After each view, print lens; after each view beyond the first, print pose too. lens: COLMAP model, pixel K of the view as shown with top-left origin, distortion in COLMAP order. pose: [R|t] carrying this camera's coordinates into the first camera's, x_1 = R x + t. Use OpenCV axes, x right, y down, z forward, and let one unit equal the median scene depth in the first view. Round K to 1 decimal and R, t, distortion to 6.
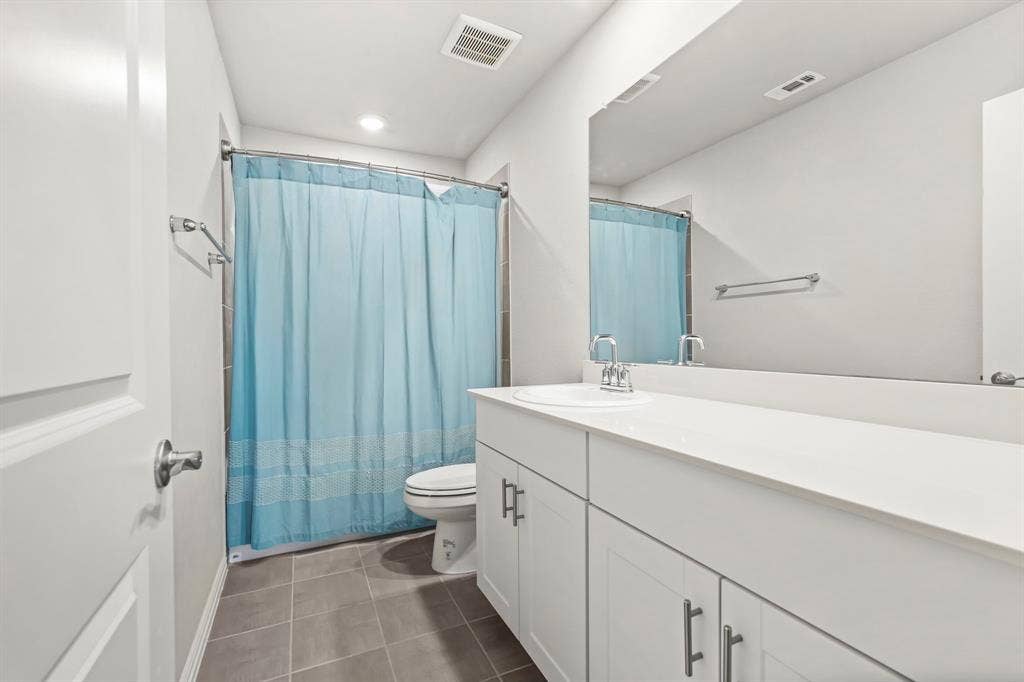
lens RADIAL K [[447.8, 0, 512.0], [0, 447.8, 341.0], [0, 0, 1]] dist [-0.005061, 0.000502]
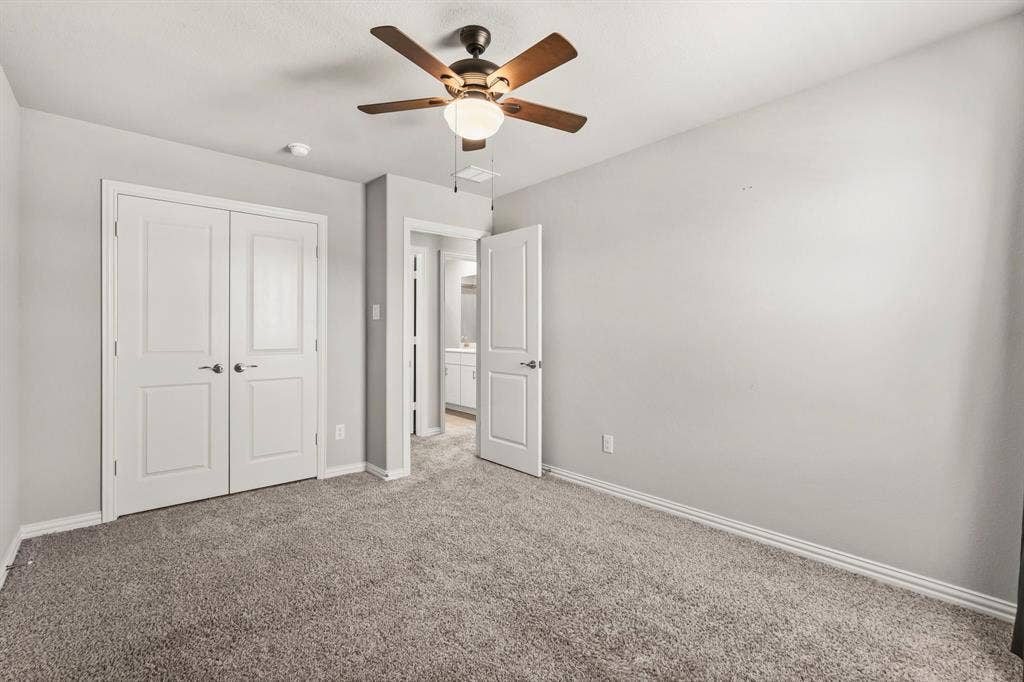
lens RADIAL K [[447.8, 0, 512.0], [0, 447.8, 341.0], [0, 0, 1]] dist [-0.005061, 0.000502]
pose [[0.960531, 0.003222, 0.278153, -0.592883], [-0.006567, 0.999917, 0.011094, -0.016581], [-0.278095, -0.012483, 0.960473, -3.514418]]
